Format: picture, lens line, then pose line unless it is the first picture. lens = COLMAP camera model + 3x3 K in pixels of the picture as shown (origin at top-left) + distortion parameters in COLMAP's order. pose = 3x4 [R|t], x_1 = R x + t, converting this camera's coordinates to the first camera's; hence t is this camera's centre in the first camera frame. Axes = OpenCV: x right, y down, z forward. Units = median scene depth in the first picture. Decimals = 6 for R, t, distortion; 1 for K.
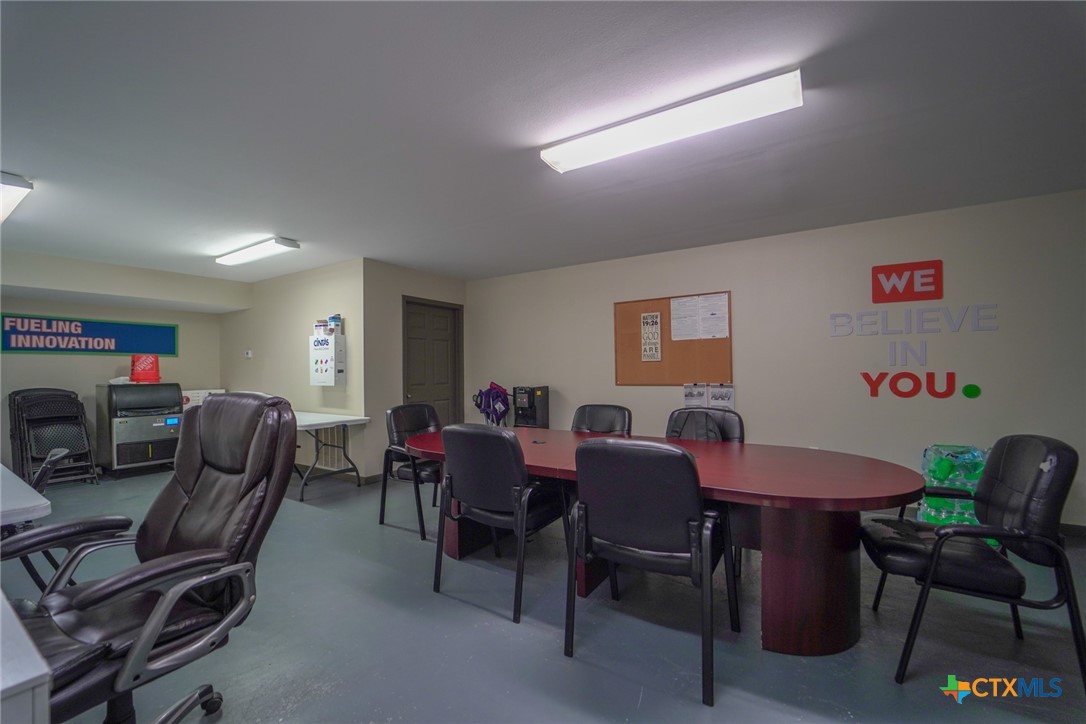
lens RADIAL K [[448.7, 0, 542.7], [0, 448.7, 363.3], [0, 0, 1]] dist [-0.001089, -0.000071]
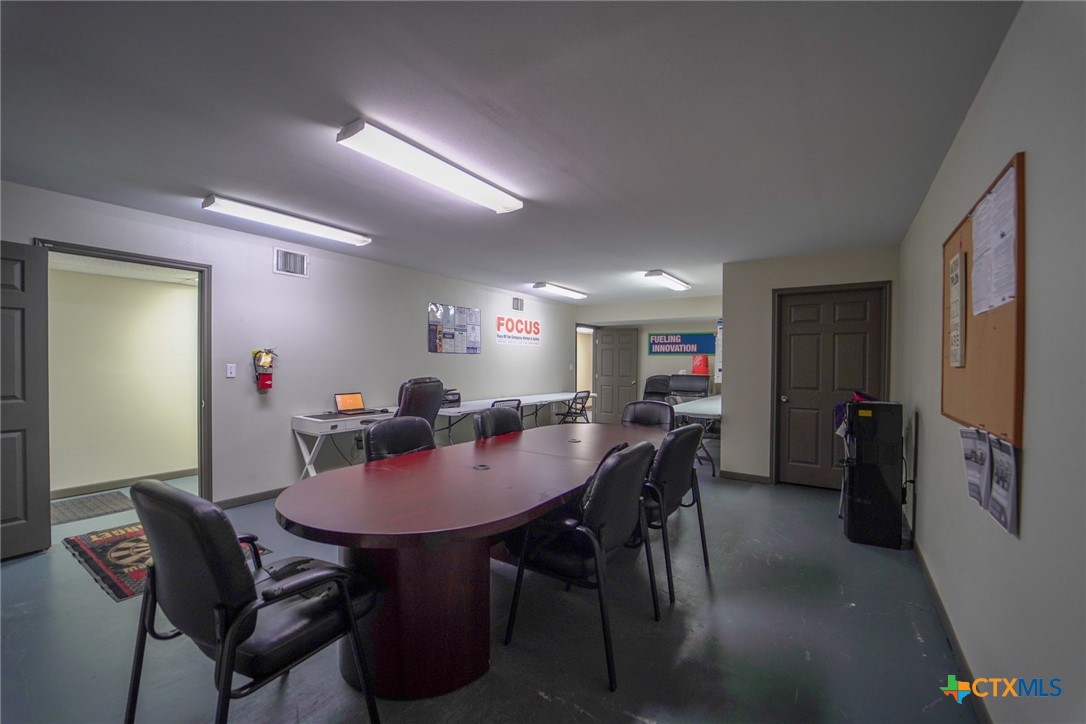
lens RADIAL K [[448.7, 0, 539.0], [0, 448.7, 359.9], [0, 0, 1]] dist [-0.001089, -0.000071]
pose [[-0.021421, 0.006126, -0.999752, 0.710787], [0.003761, 0.999975, 0.006047, -0.017222], [0.999763, -0.003630, -0.021443, 0.622358]]
